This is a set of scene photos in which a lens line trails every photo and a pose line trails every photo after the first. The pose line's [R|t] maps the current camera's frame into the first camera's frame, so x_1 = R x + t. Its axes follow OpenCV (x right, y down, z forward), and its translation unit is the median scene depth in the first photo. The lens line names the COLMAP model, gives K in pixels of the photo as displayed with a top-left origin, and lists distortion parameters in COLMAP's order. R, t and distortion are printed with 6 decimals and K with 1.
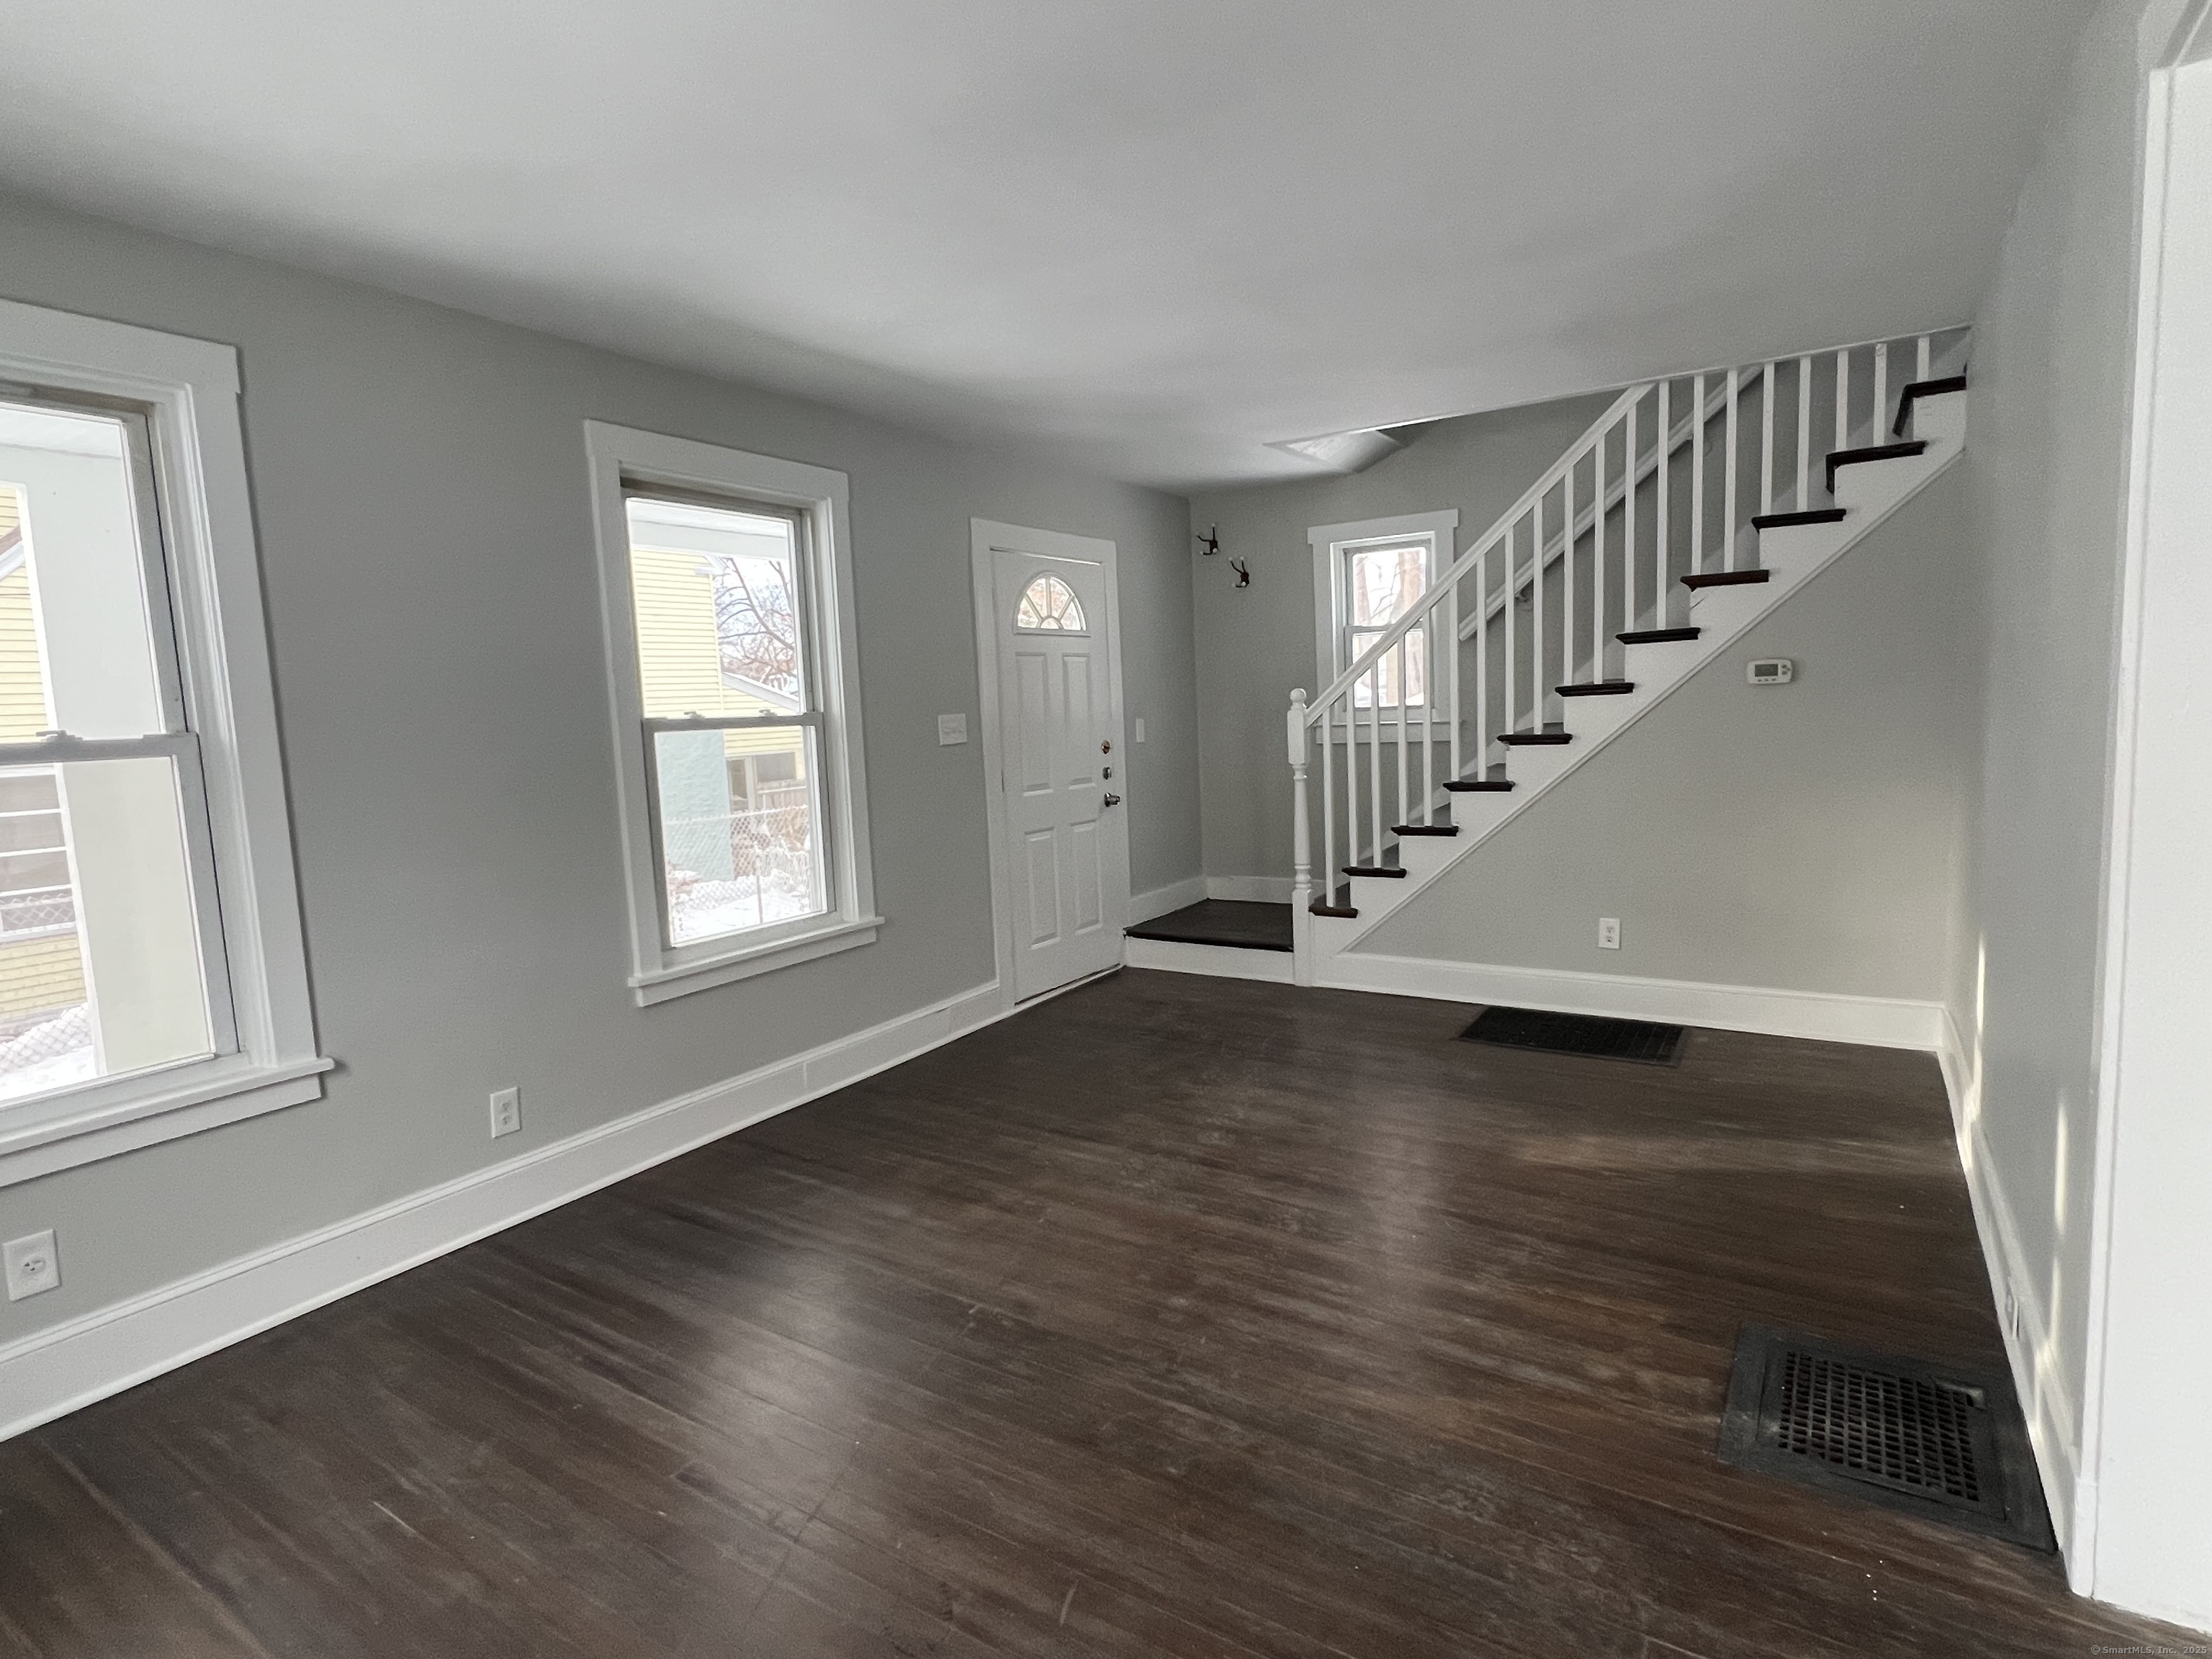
lens RADIAL K [[1152.3, 0, 1090.4], [0, 1152.3, 829.7], [0, 0, 1]] dist [-0.000363, -0.000122]
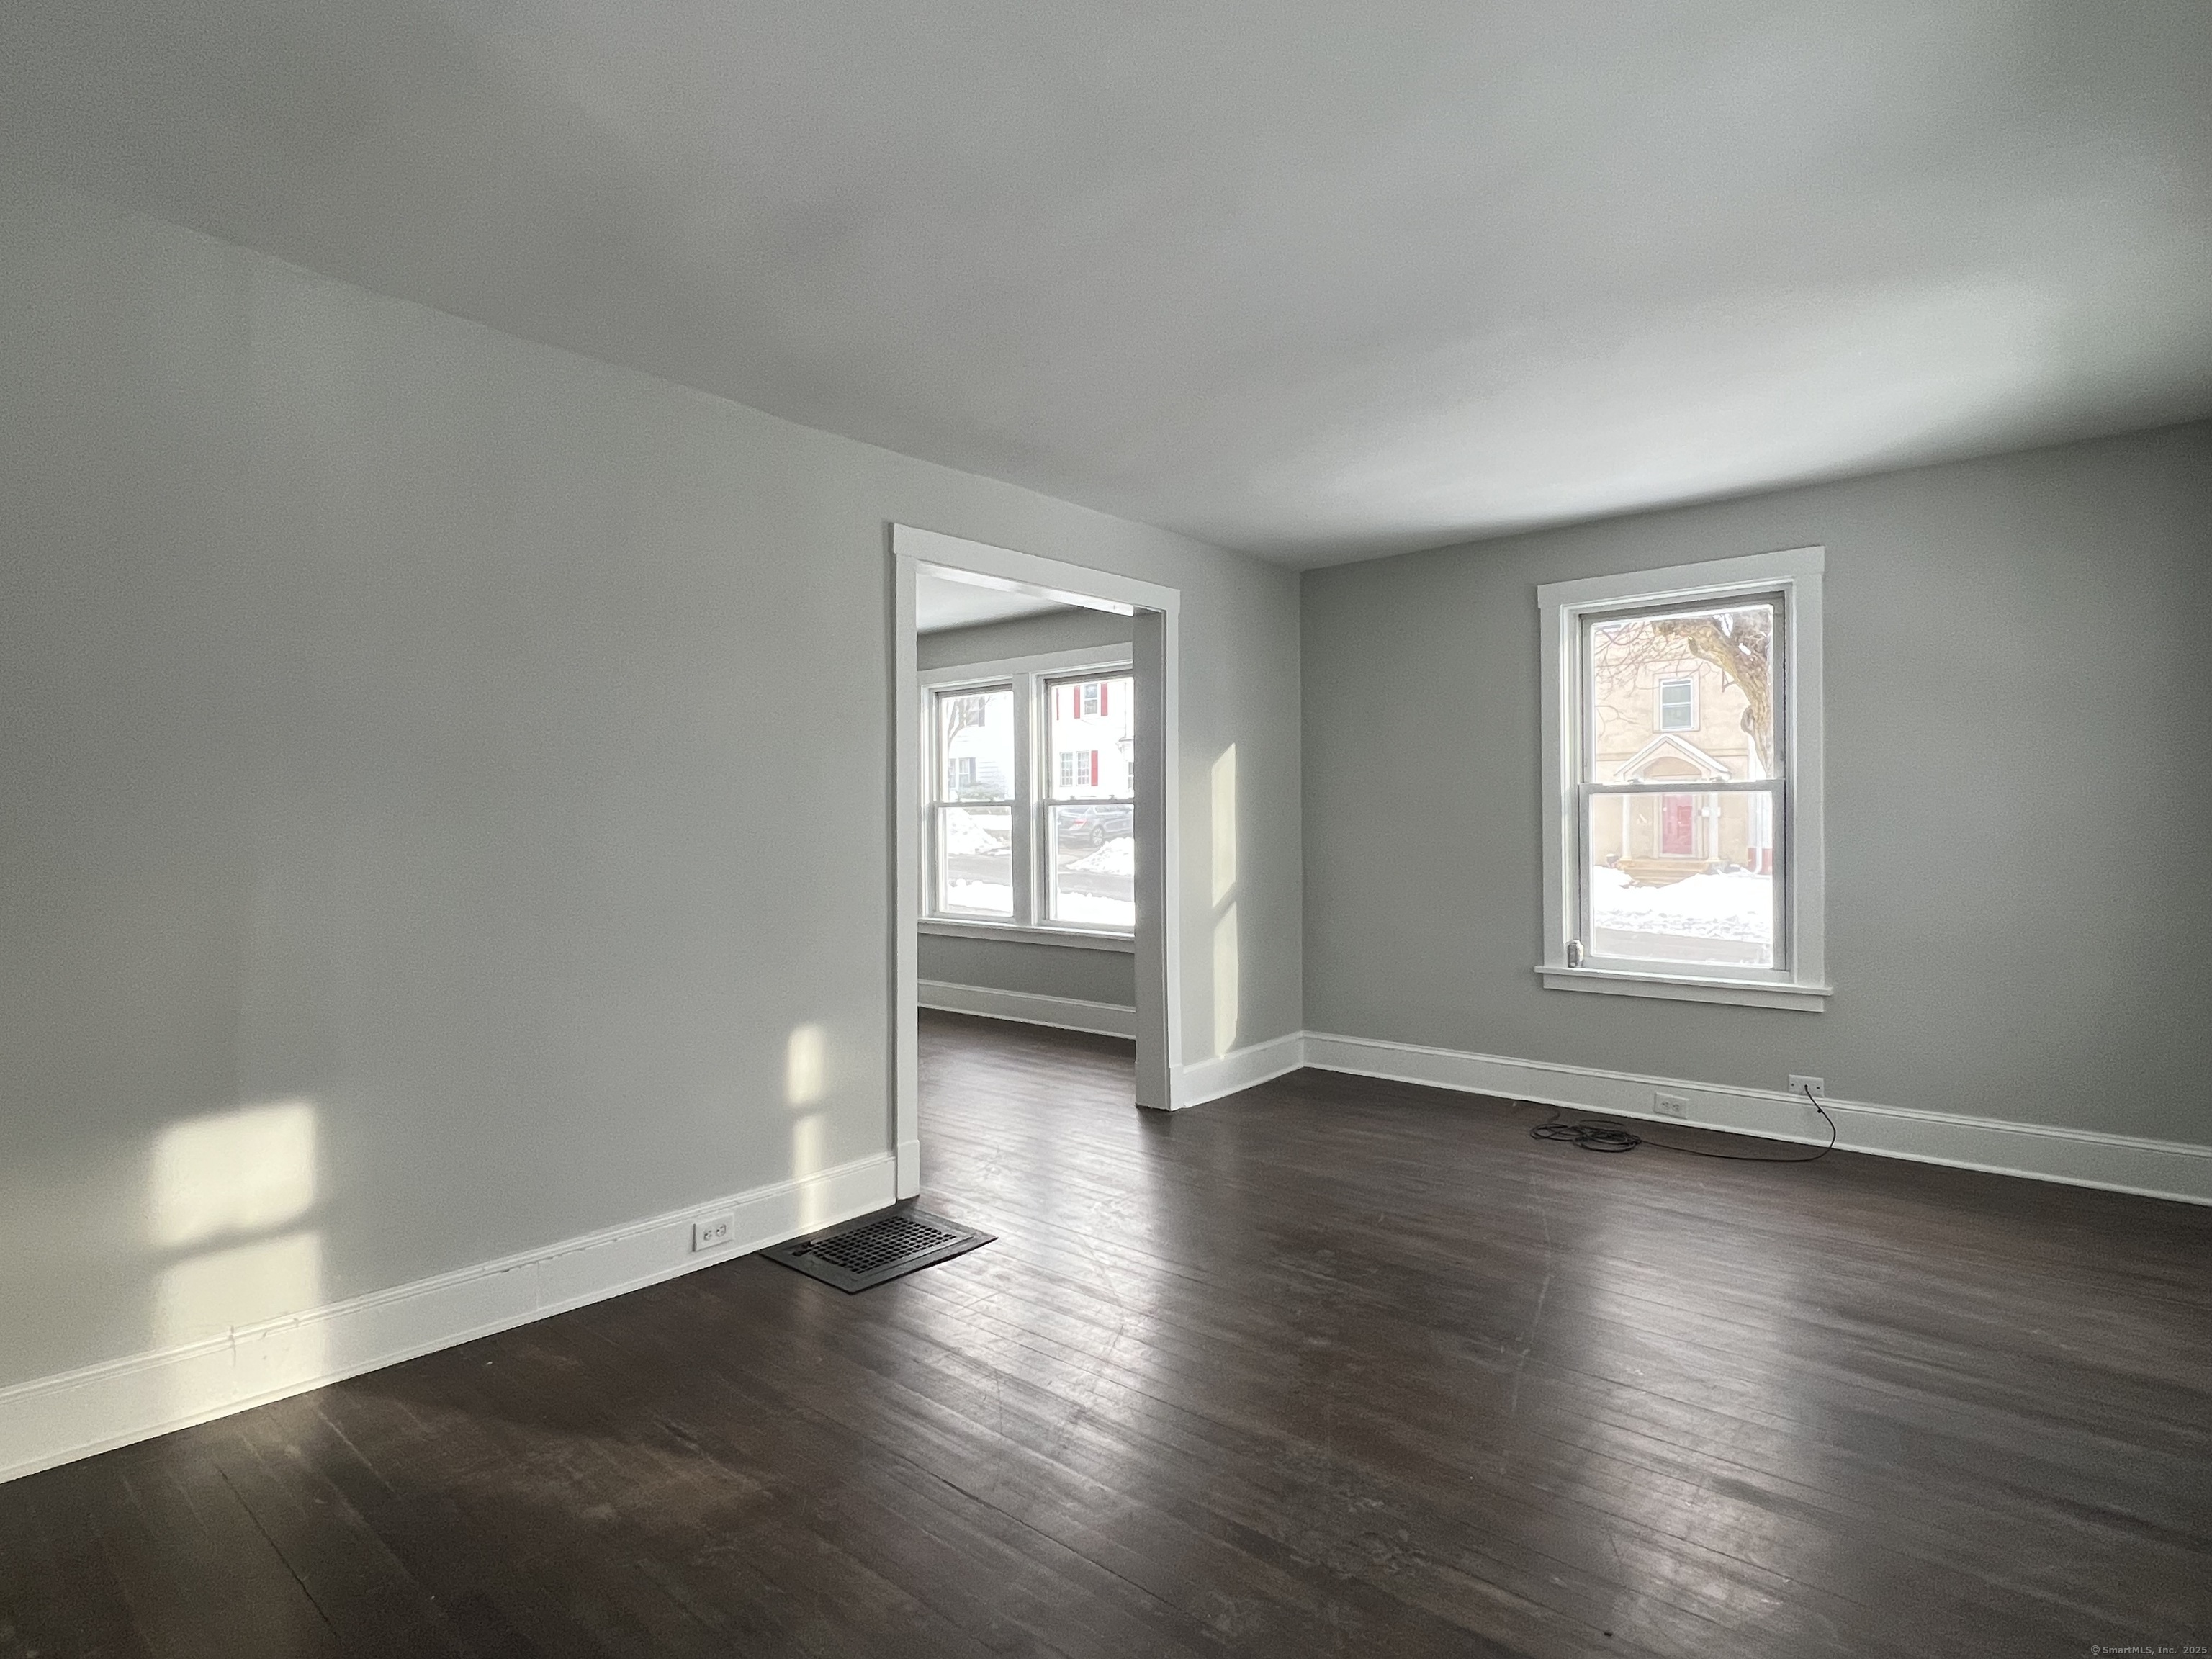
lens RADIAL K [[1151.9, 0, 1094.4], [0, 1151.9, 828.6], [0, 0, 1]] dist [-0.002335, 0.001405]
pose [[-0.988881, 0.047035, 0.141072, 0.106877], [0.062027, 0.992659, 0.103834, -0.162200], [-0.135153, 0.111429, -0.984539, 1.957677]]
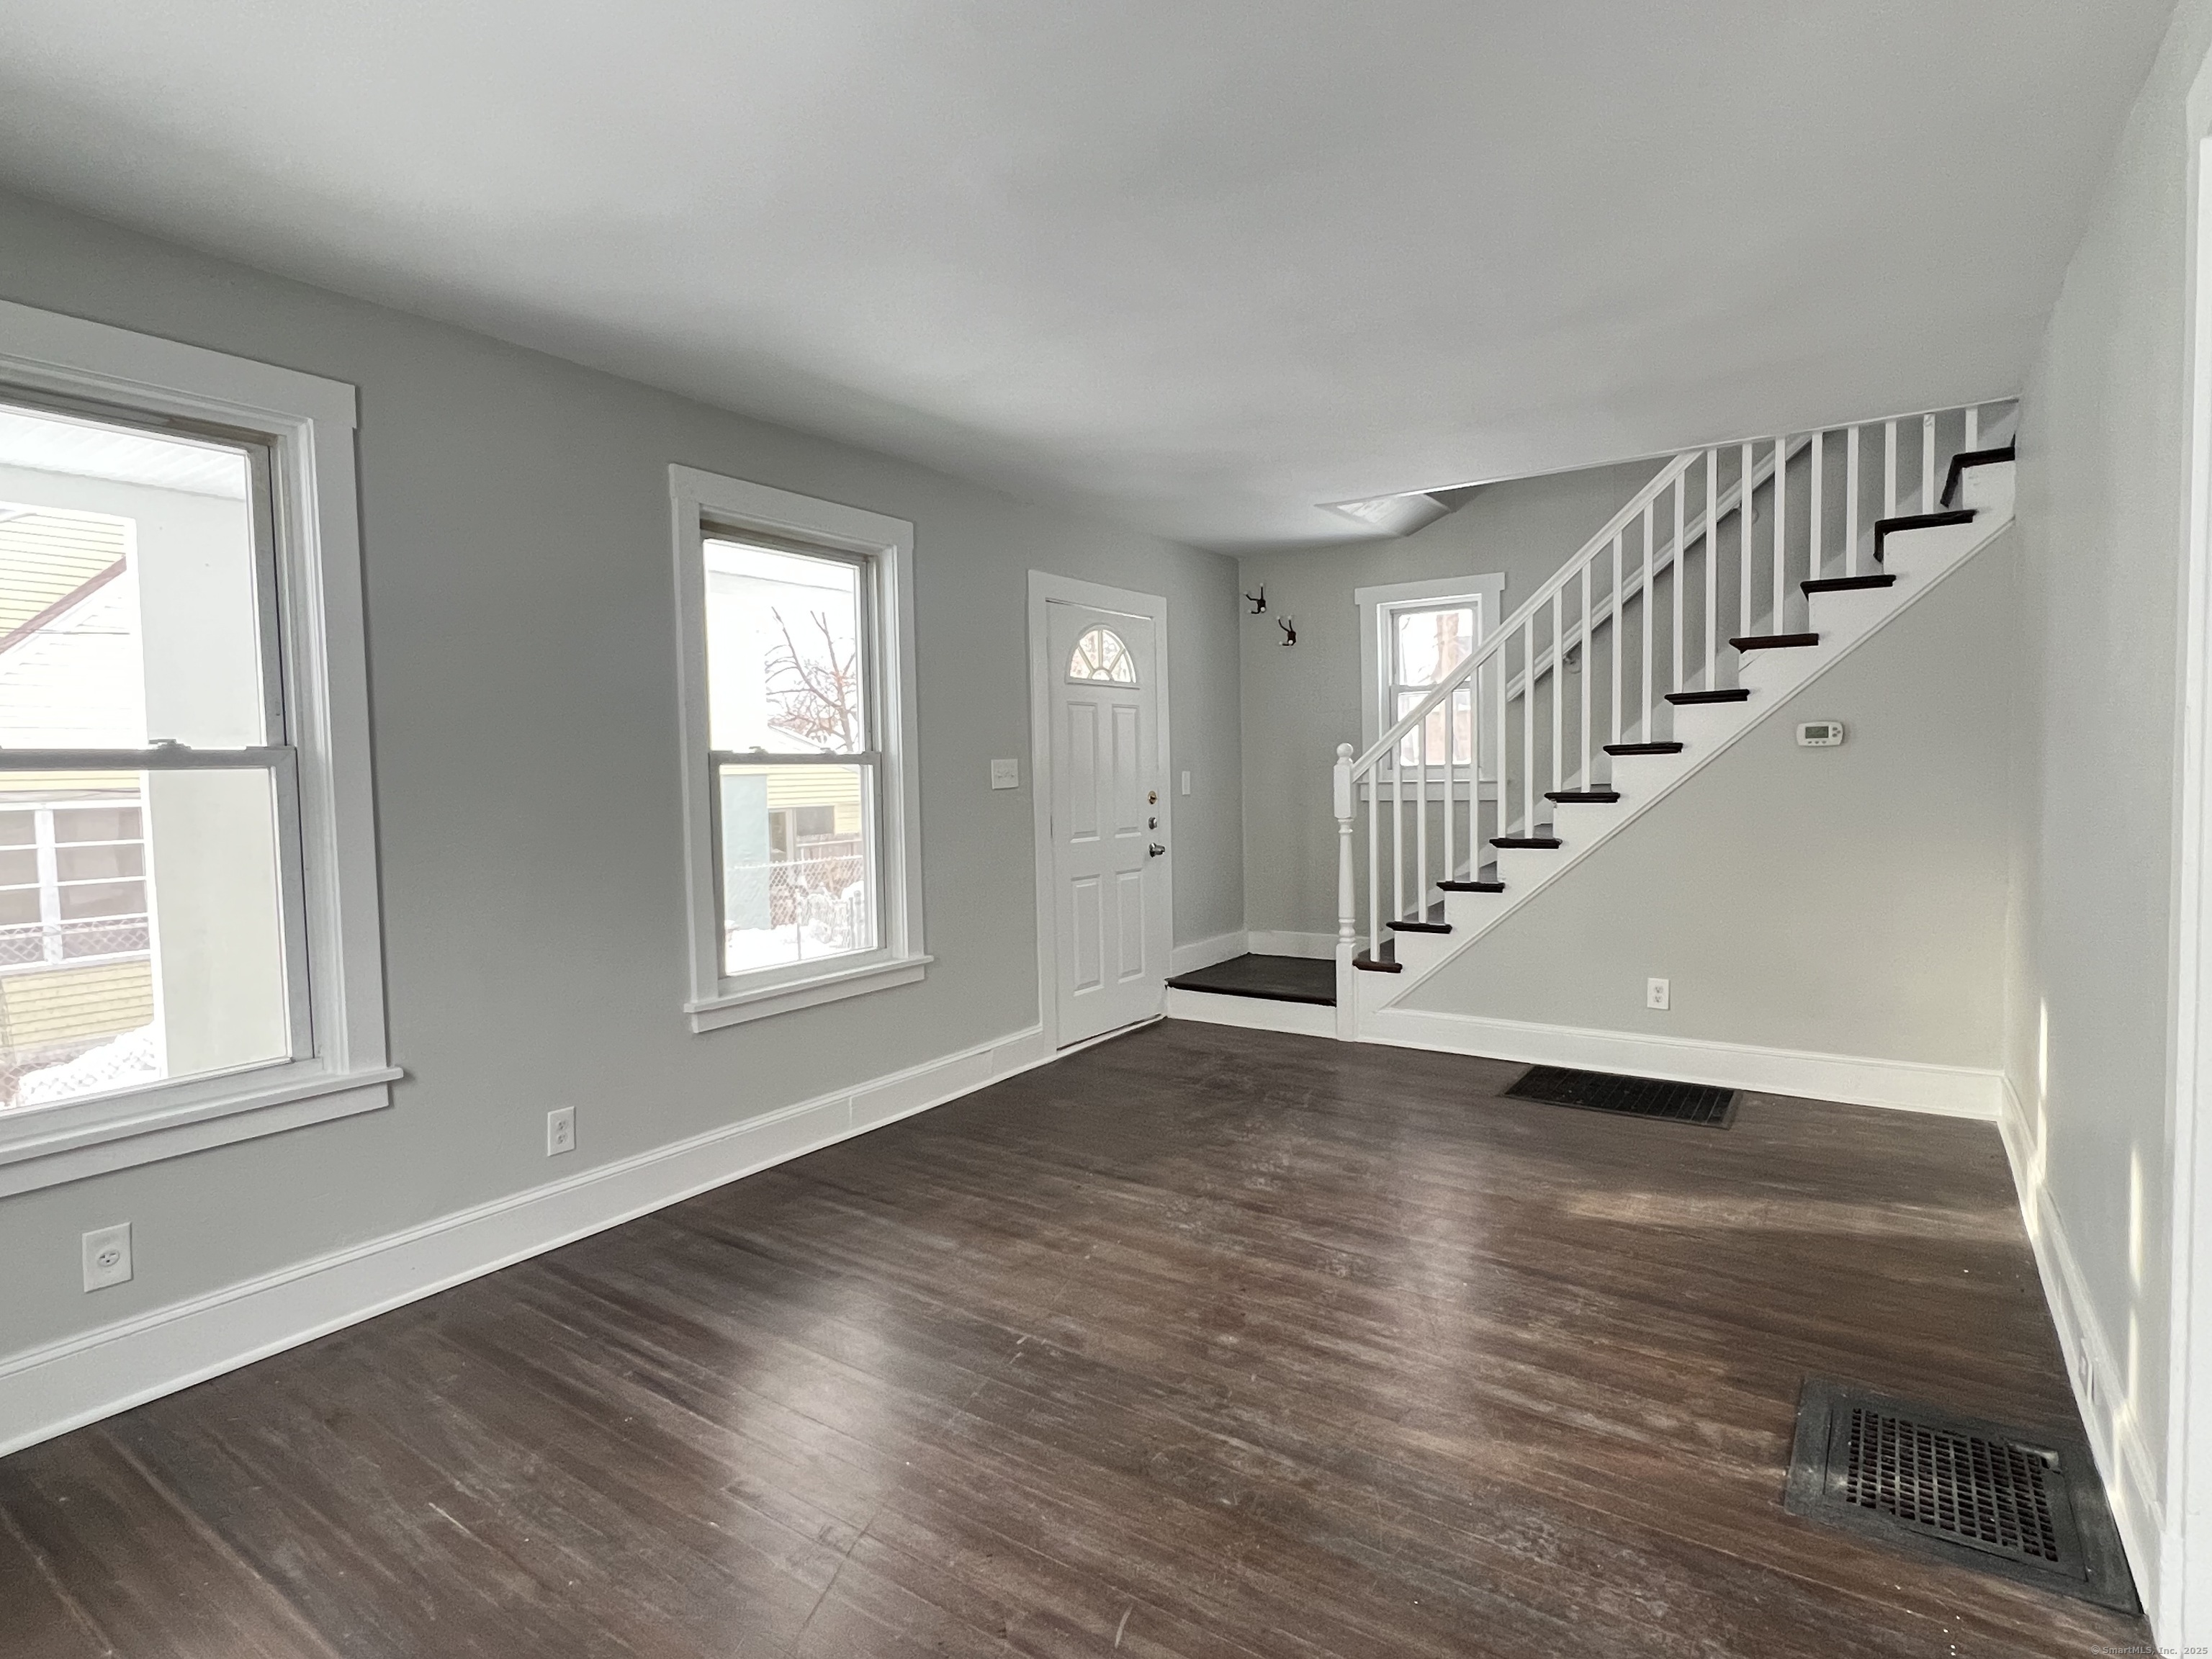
lens RADIAL K [[1151.9, 0, 1094.4], [0, 1151.9, 828.6], [0, 0, 1]] dist [-0.002335, 0.001405]
pose [[0.999366, 0.024996, -0.025350, -0.023683], [-0.026400, 0.998045, -0.056658, 0.029184], [0.023884, 0.057292, 0.998072, -0.018075]]
